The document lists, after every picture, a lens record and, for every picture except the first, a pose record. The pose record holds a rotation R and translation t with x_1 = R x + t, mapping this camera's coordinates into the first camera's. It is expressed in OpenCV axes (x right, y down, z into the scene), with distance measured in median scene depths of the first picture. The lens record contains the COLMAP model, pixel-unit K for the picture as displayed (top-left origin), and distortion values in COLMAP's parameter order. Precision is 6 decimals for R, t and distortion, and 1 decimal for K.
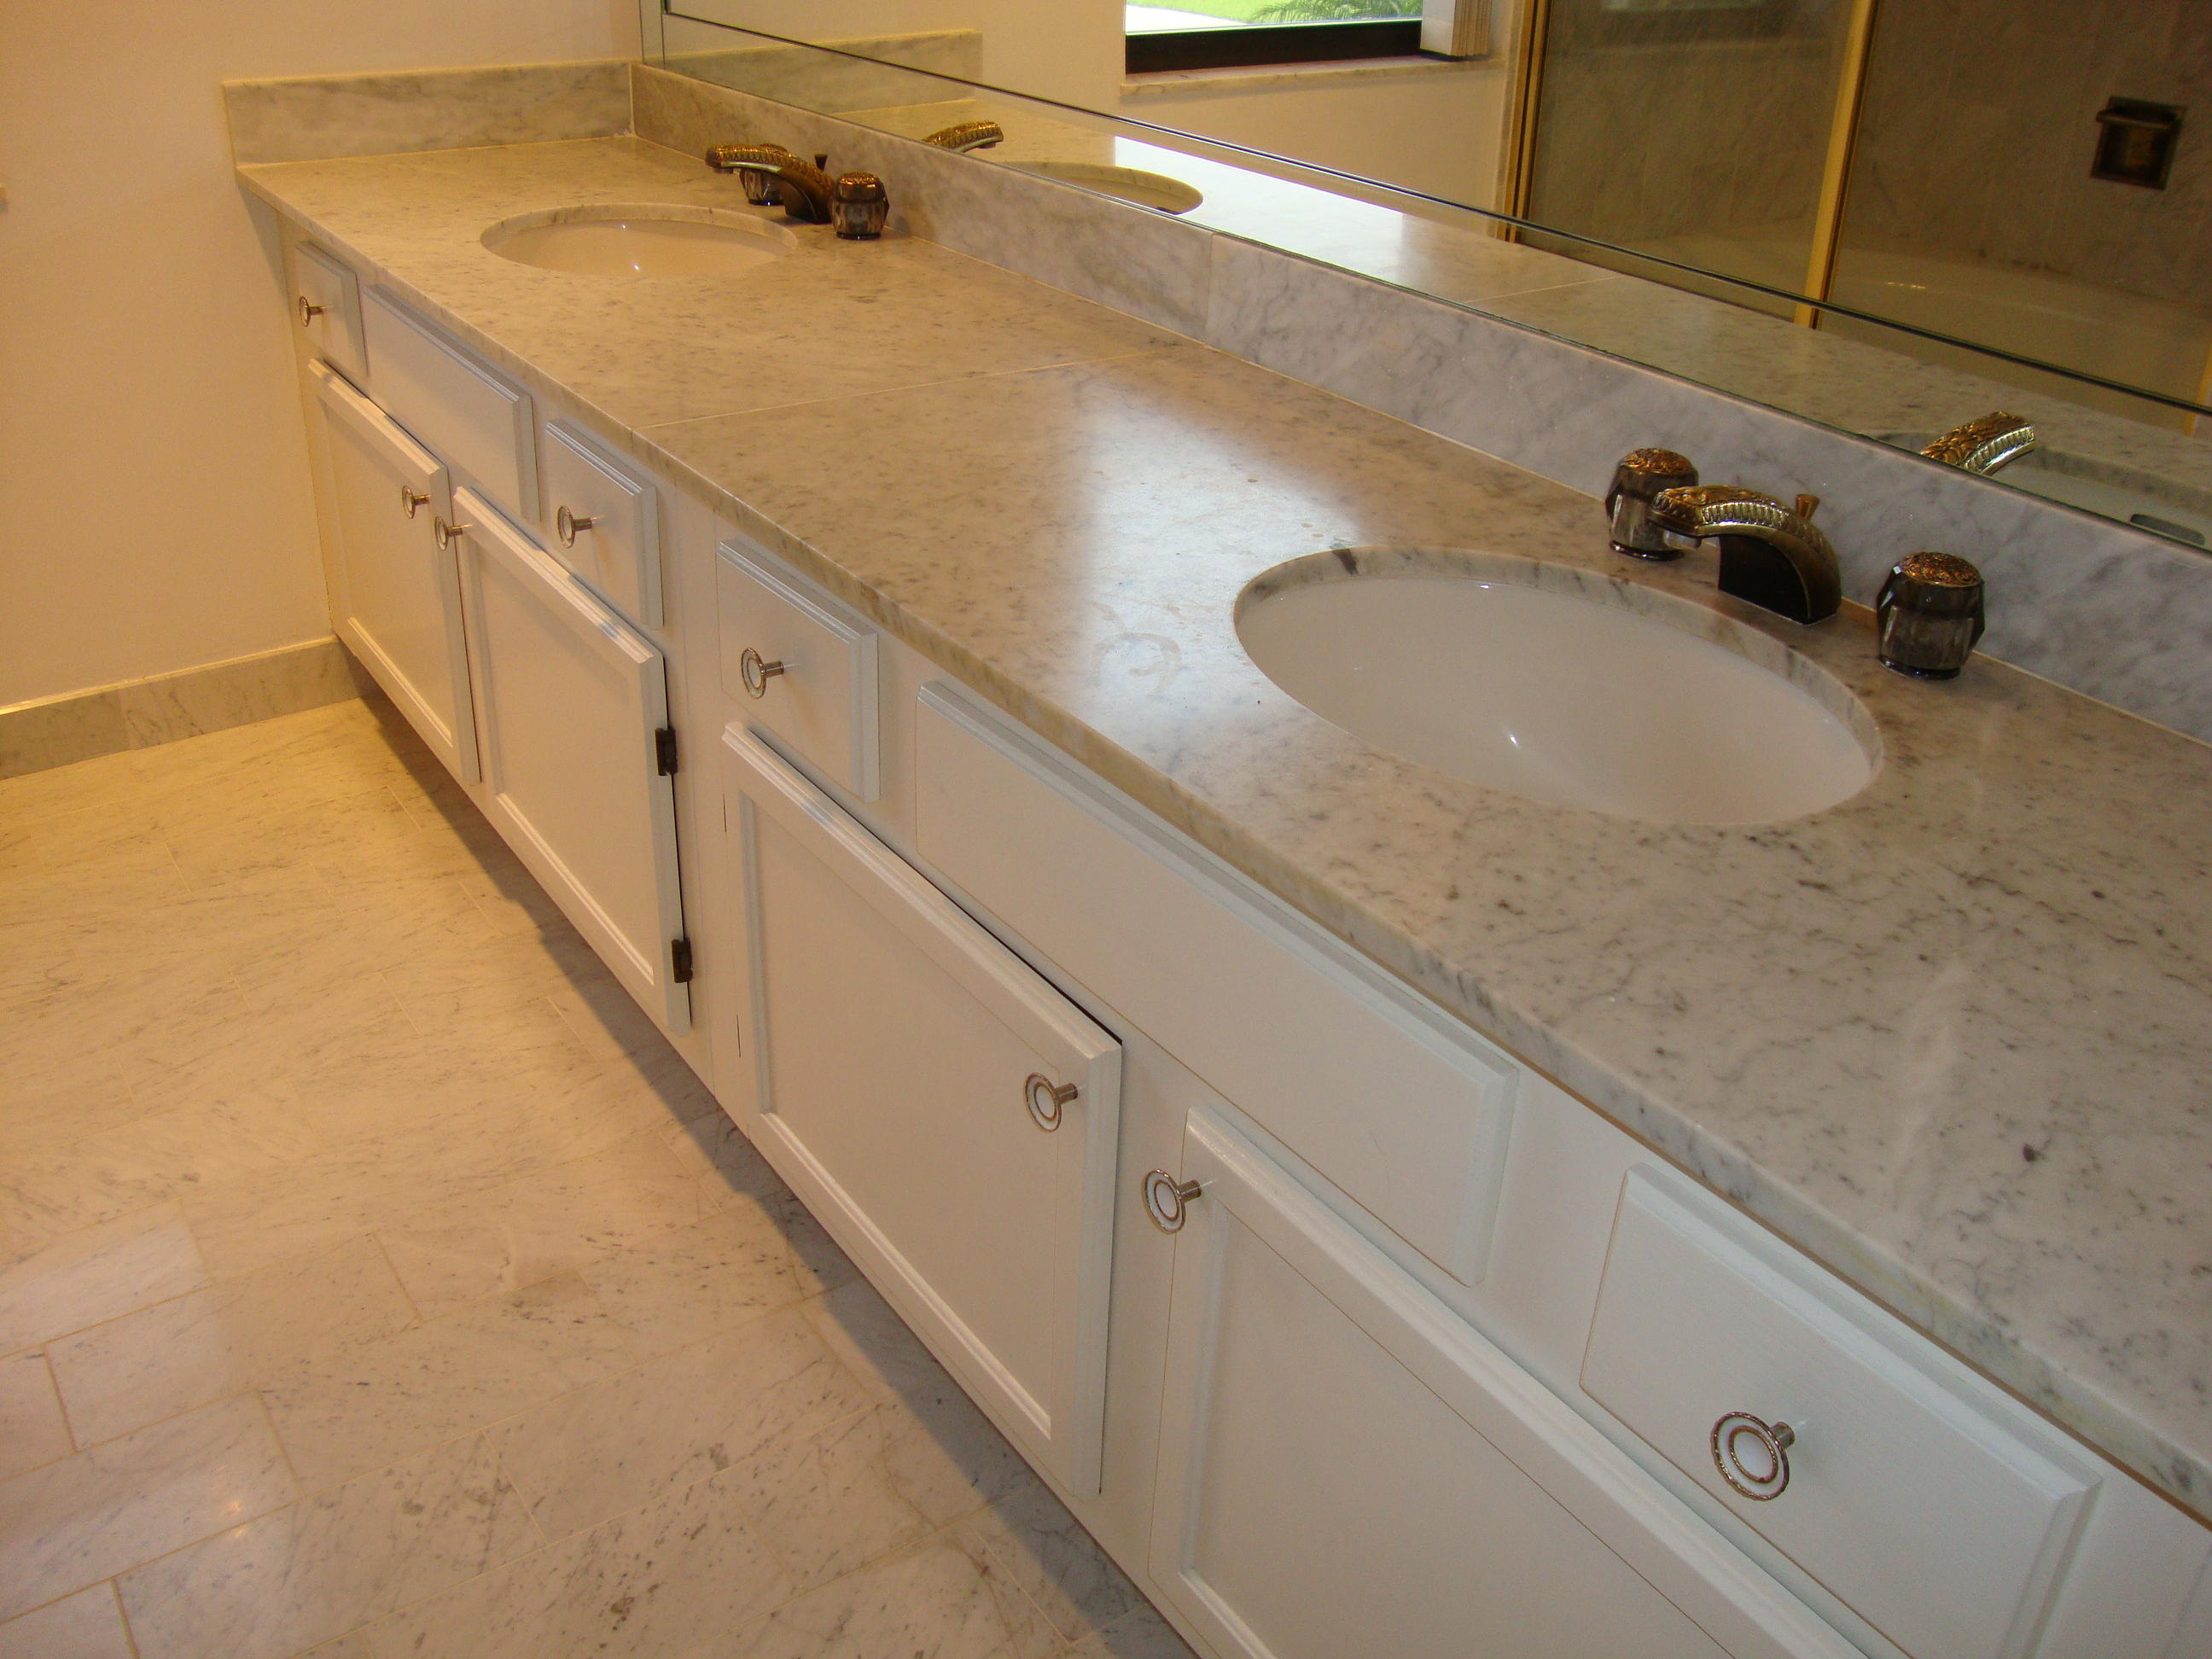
lens RADIAL K [[1968.2, 0, 1122.2], [0, 1968.2, 816.3], [0, 0, 1]] dist [-0.198881, 0.182207]
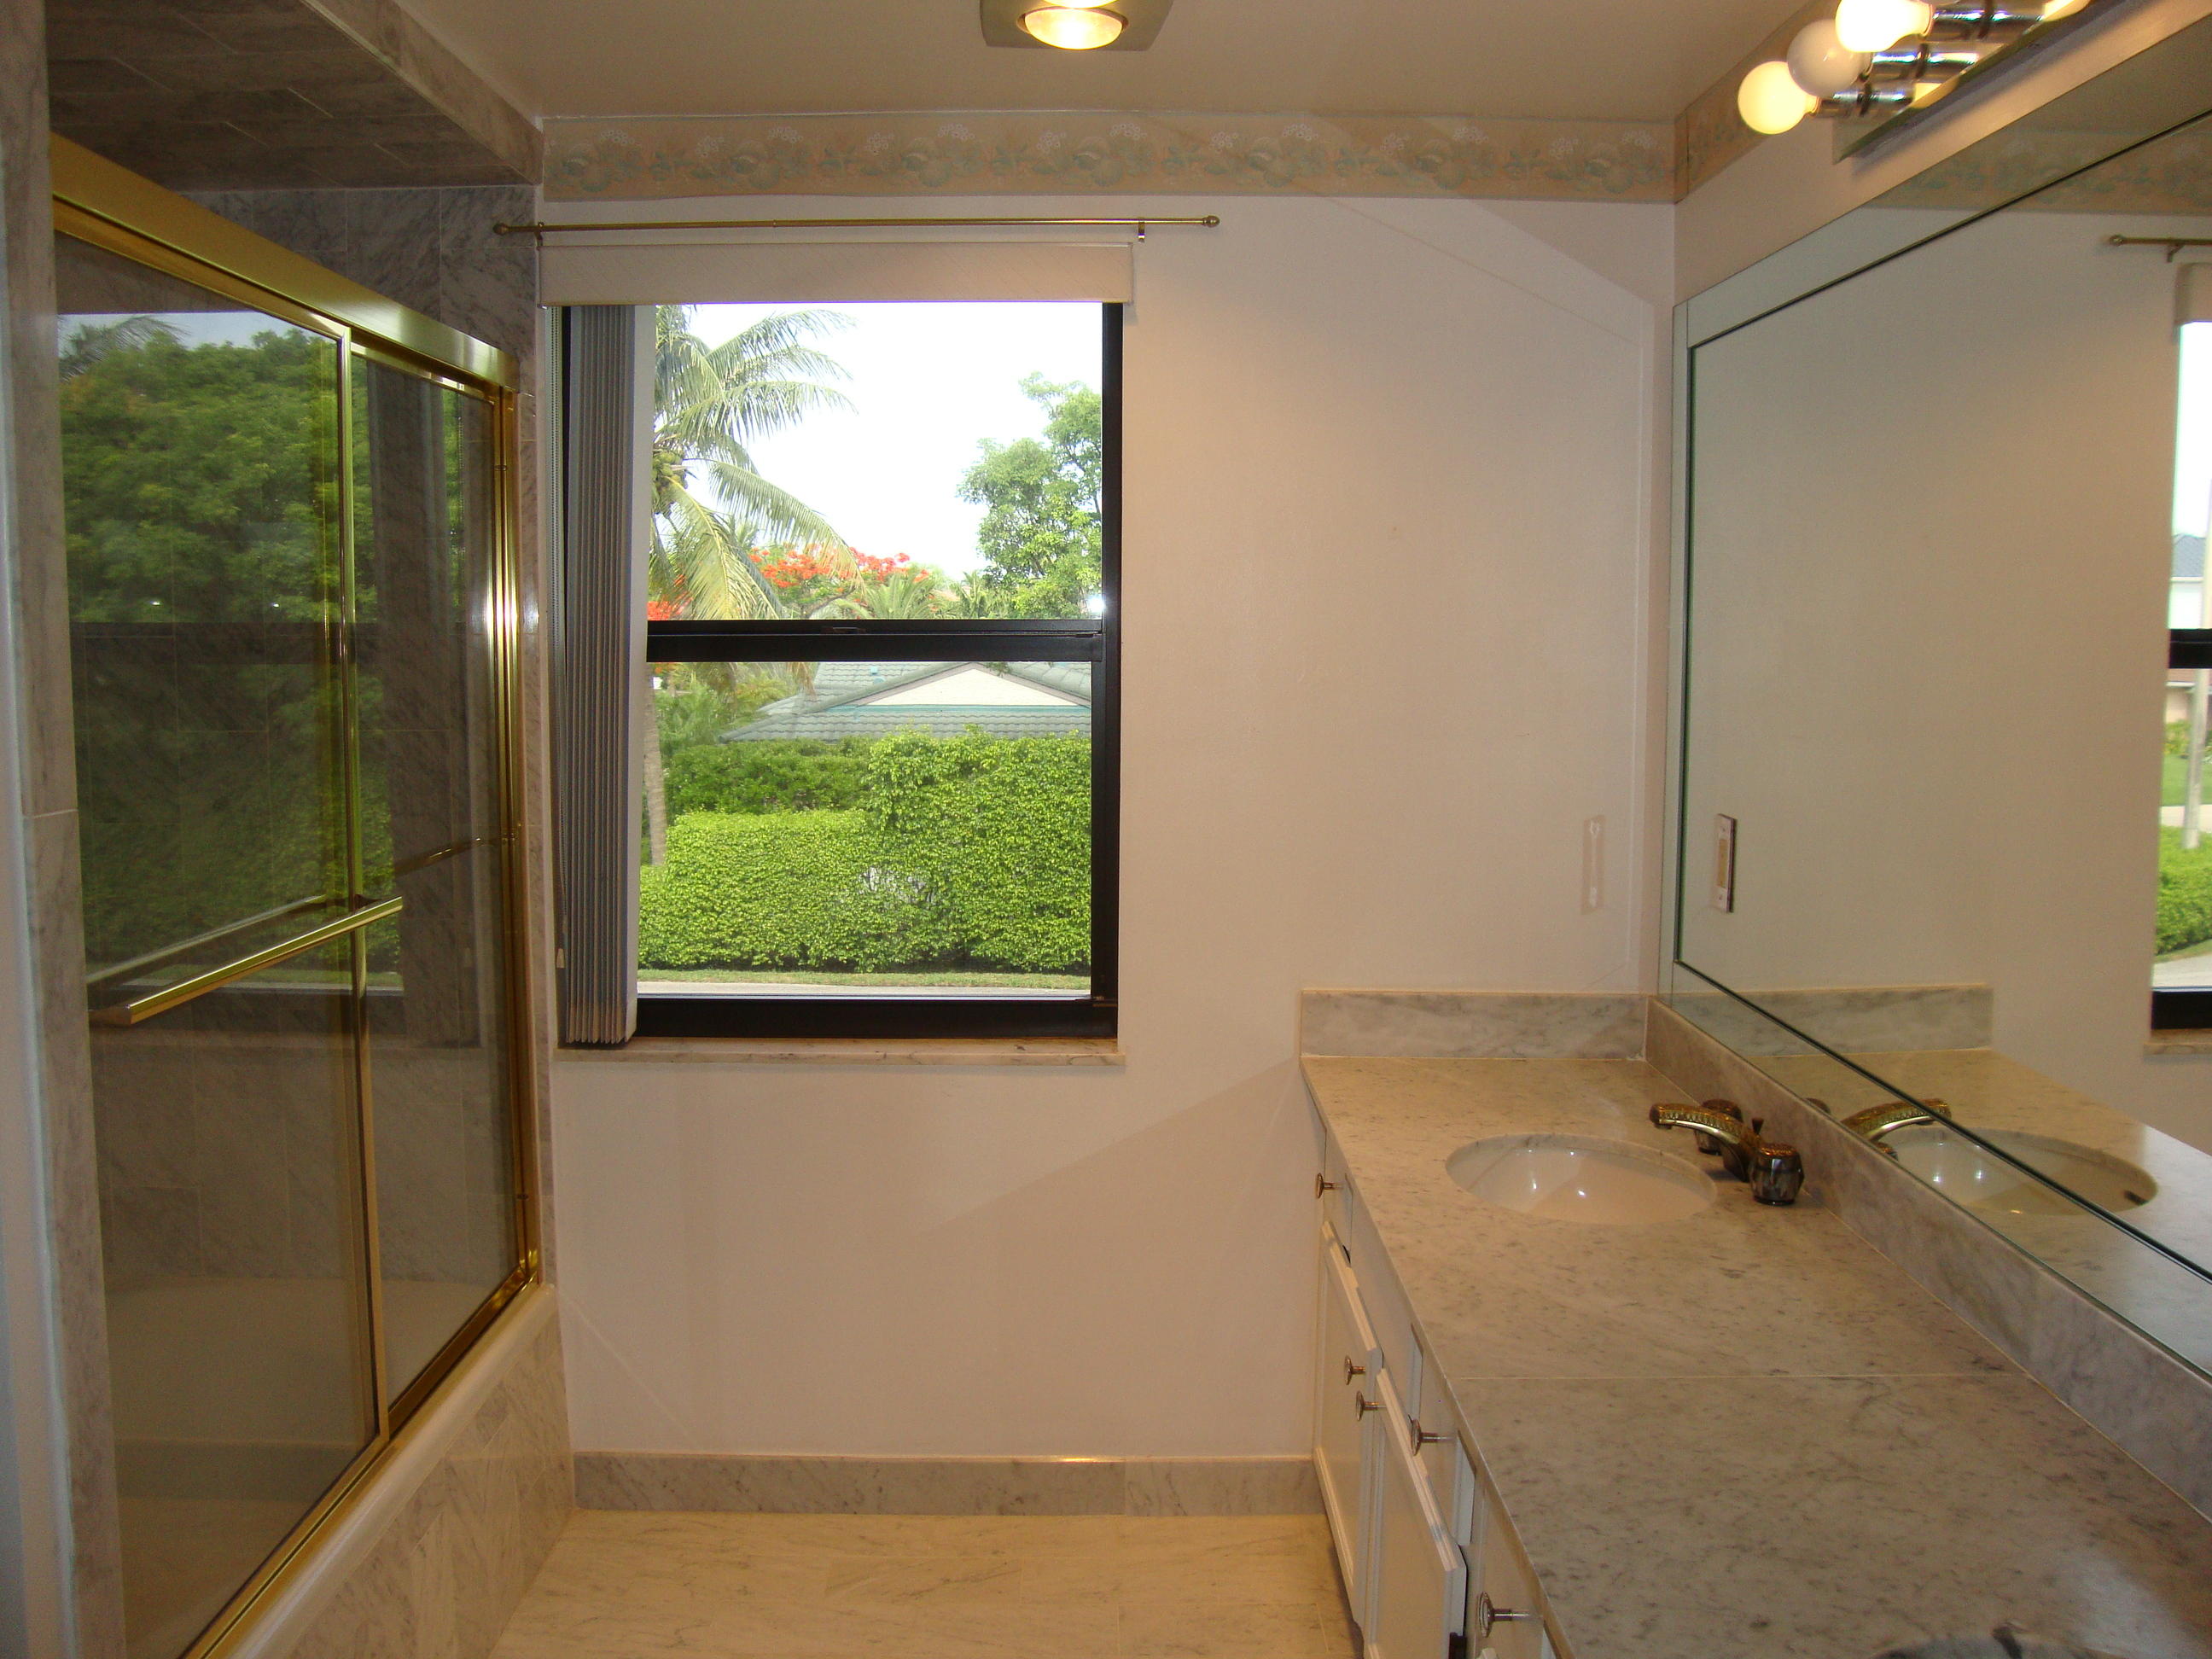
lens RADIAL K [[1968.2, 0, 1086.0], [0, 1968.2, 825.3], [0, 0, 1]] dist [-0.198881, 0.182207]
pose [[0.813507, 0.027224, -0.580918, 0.164299], [-0.254583, 0.914776, -0.313644, -0.056485], [0.522871, 0.403044, 0.751107, -0.093618]]
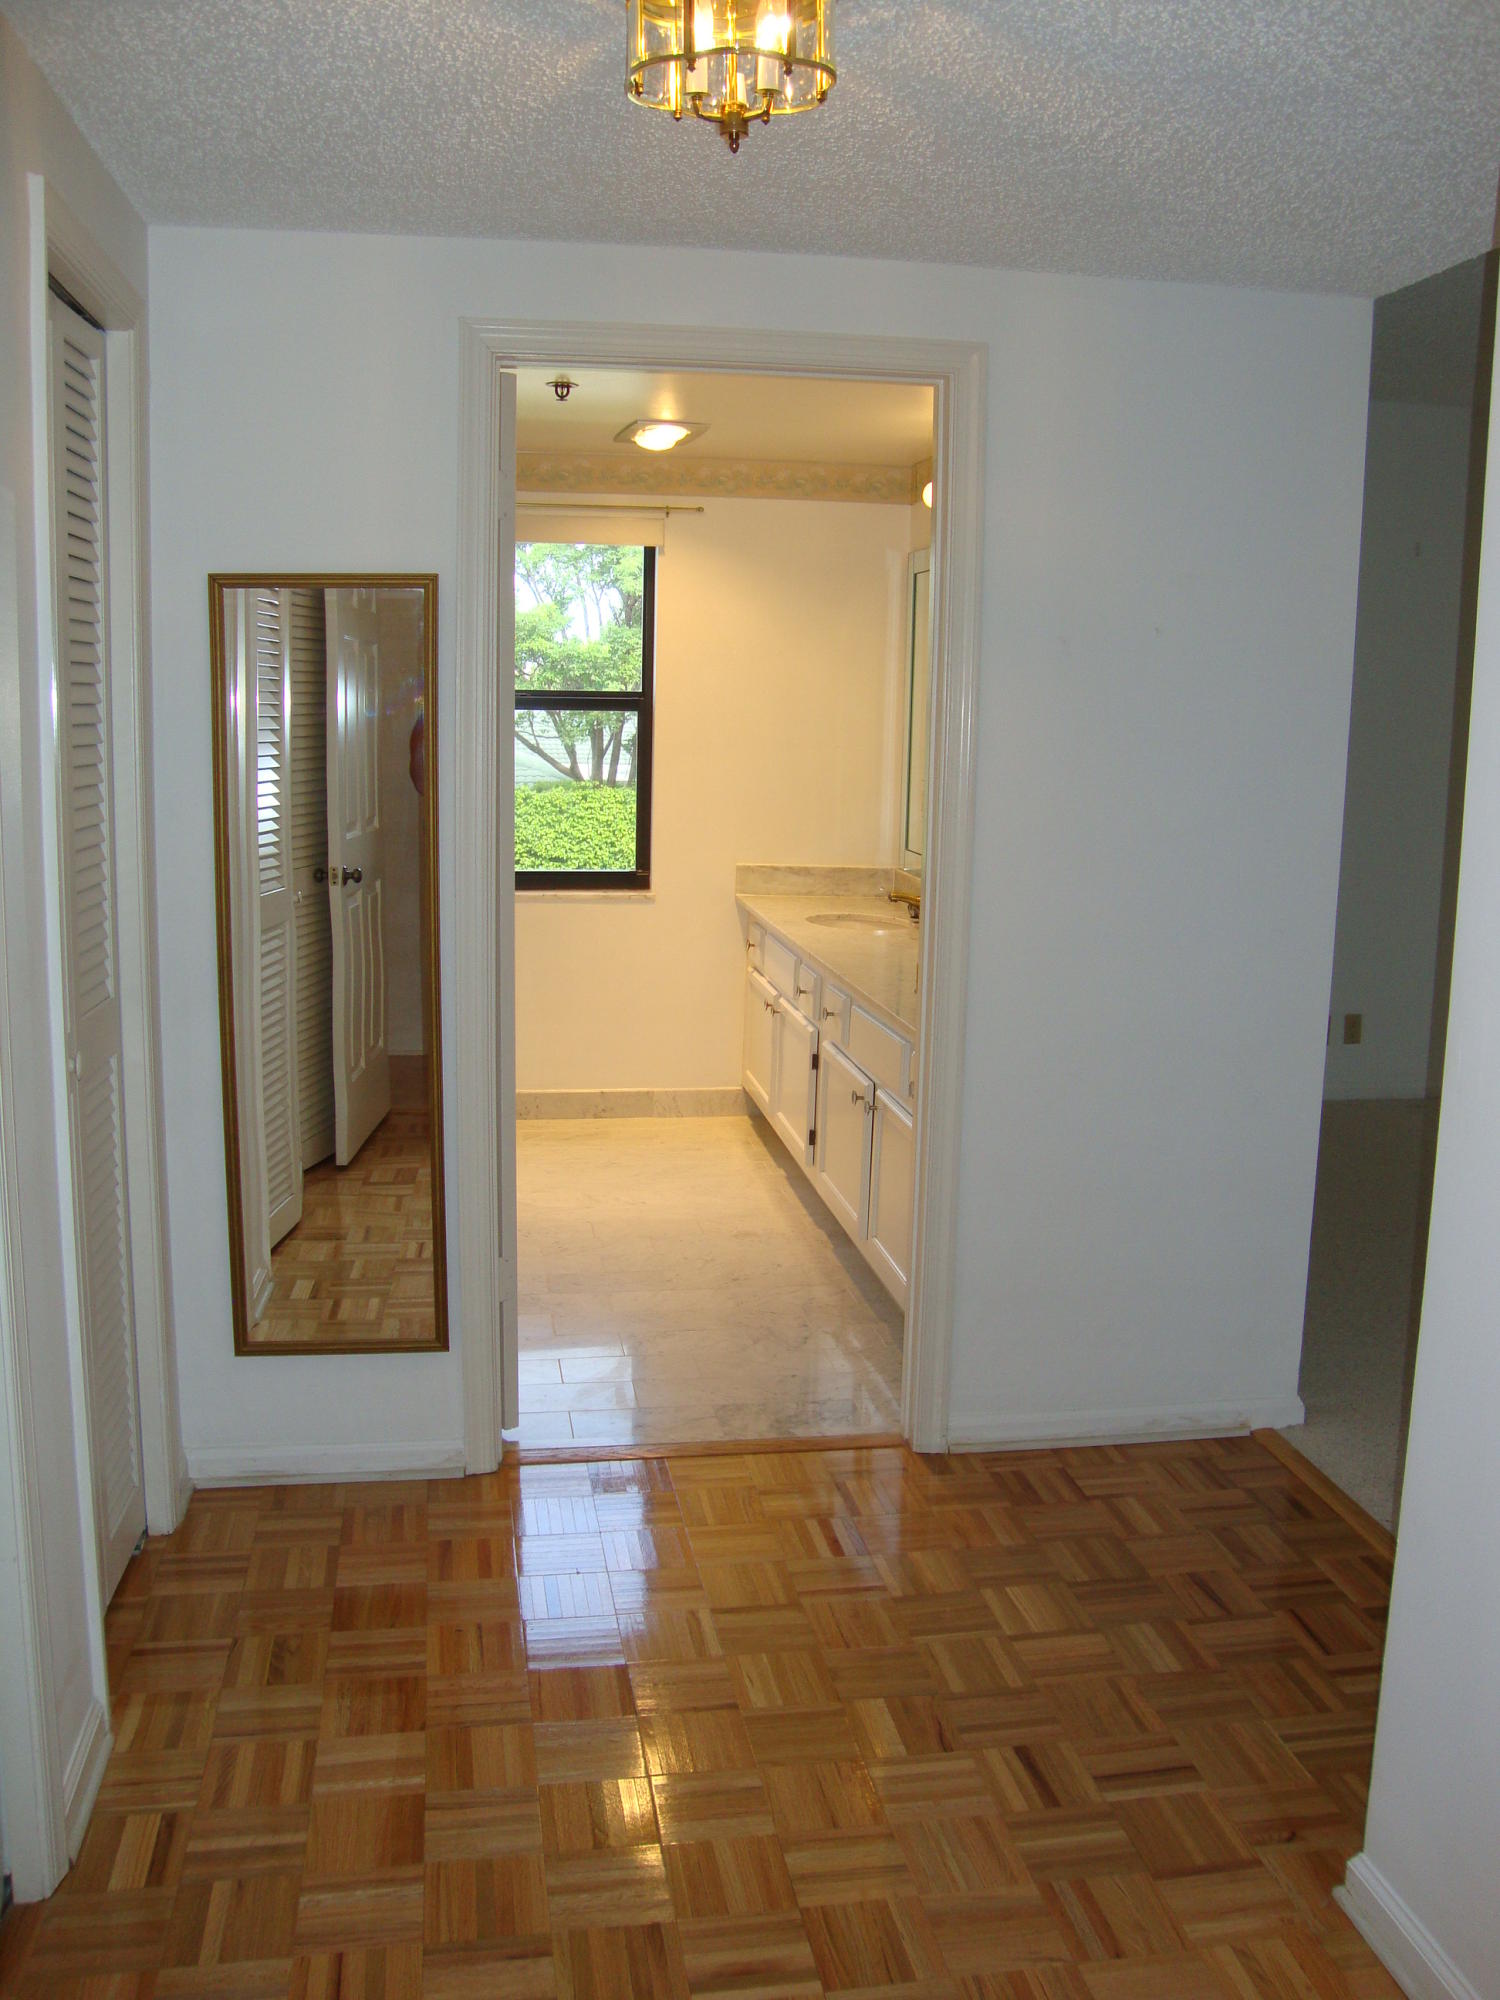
lens RADIAL K [[1779.6, 0, 743.9], [0, 1779.6, 1005.4], [0, 0, 1]] dist [-0.198881, 0.182207]
pose [[0.895695, 0.062852, -0.440204, 0.724381], [-0.204086, 0.937642, -0.281384, 0.560089], [0.395068, 0.341874, 0.852668, -1.200153]]
